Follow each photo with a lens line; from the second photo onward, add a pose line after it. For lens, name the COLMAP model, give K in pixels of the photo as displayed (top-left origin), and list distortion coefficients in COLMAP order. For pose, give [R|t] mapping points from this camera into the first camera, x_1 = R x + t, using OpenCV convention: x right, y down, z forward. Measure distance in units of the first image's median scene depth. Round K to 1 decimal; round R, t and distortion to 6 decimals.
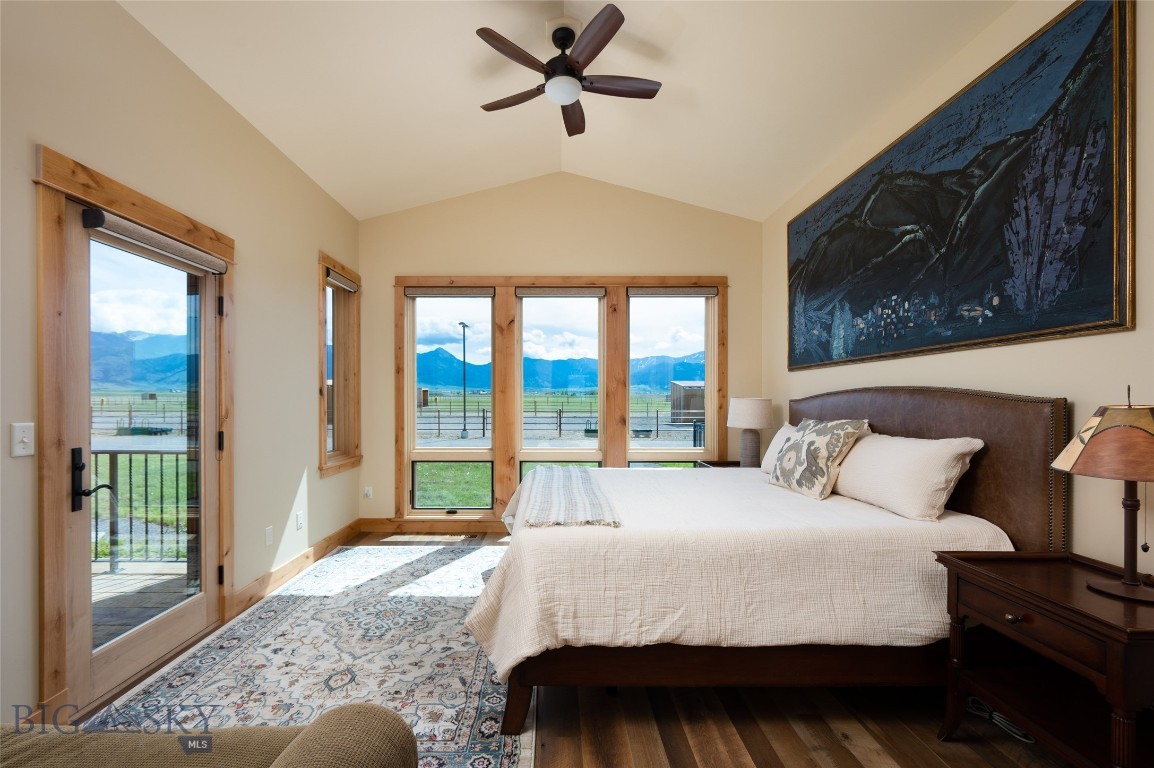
lens RADIAL K [[489.3, 0, 573.5], [0, 489.3, 406.2], [0, 0, 1]] dist [0.000417, -0.000212]
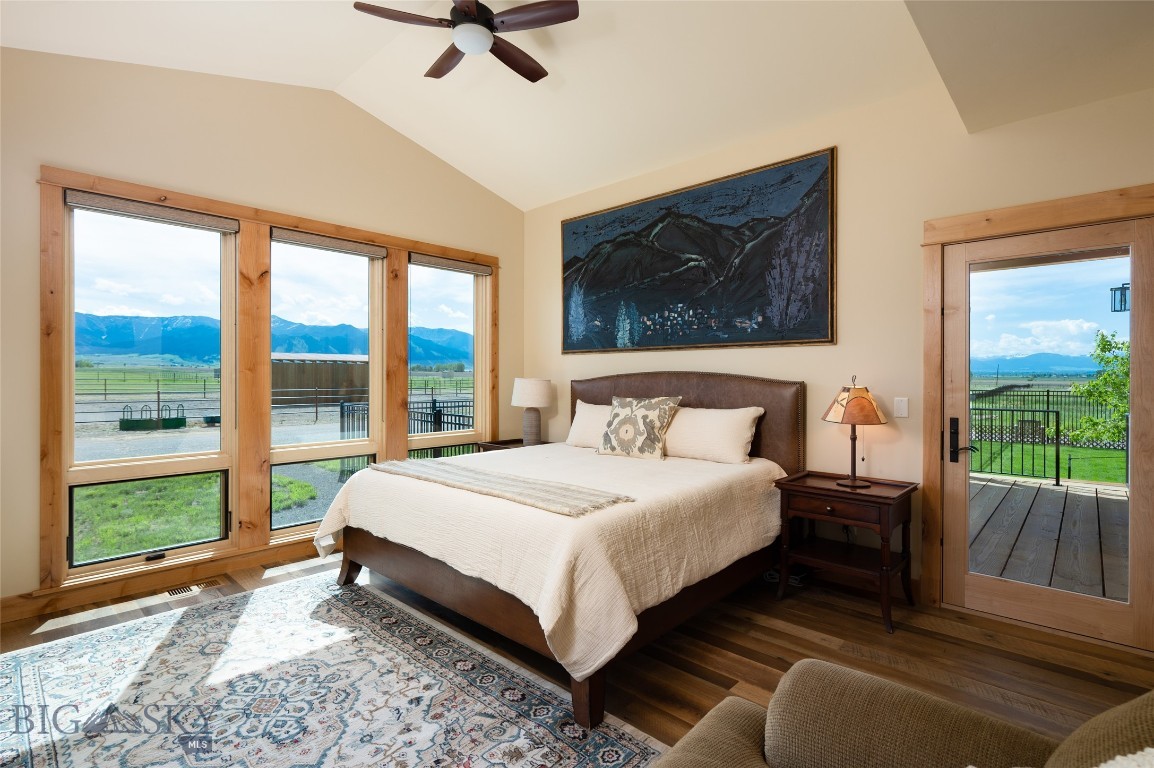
lens RADIAL K [[542.5, 0, 577.0], [0, 542.5, 384.0], [0, 0, 1]] dist [-0.001153, -0.000405]
pose [[0.685322, -0.009371, 0.728180, -0.624666], [0.007070, 0.999956, 0.006215, -0.016643], [-0.728206, 0.000889, 0.685358, 0.183116]]
